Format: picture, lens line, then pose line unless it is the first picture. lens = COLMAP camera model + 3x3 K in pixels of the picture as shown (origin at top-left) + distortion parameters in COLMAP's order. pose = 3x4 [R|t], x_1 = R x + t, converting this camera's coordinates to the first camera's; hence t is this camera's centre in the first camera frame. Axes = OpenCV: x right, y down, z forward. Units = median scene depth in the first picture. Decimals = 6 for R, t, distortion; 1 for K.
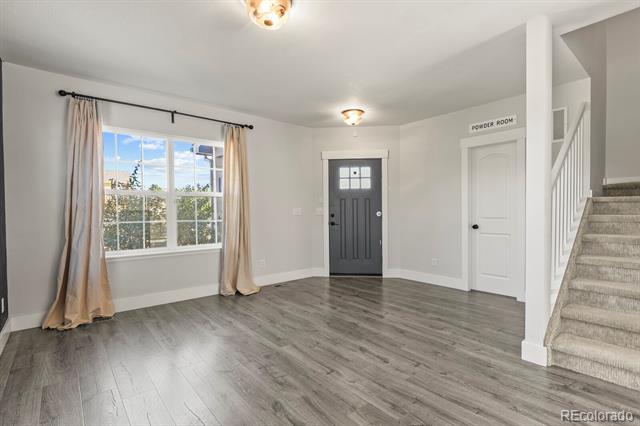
lens RADIAL K [[312.8, 0, 324.2], [0, 312.8, 215.4], [0, 0, 1]] dist [0.021150, 0.001912]
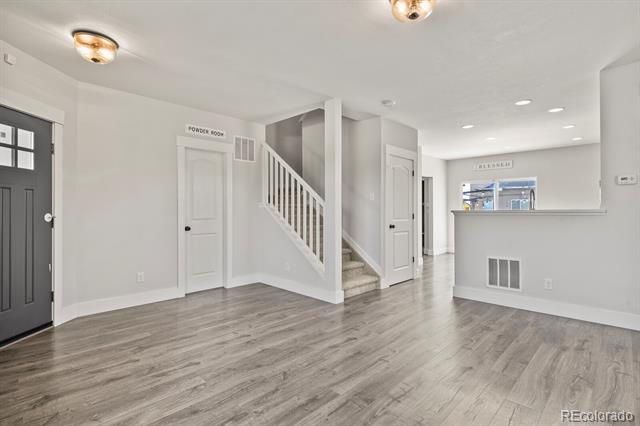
lens RADIAL K [[312.8, 0, 323.2], [0, 312.8, 208.5], [0, 0, 1]] dist [0.021150, 0.001912]
pose [[-0.089329, 0.012651, 0.995922, -0.699816], [0.014931, 0.999824, -0.011362, -0.011544], [-0.995890, 0.013855, -0.089502, 0.867063]]
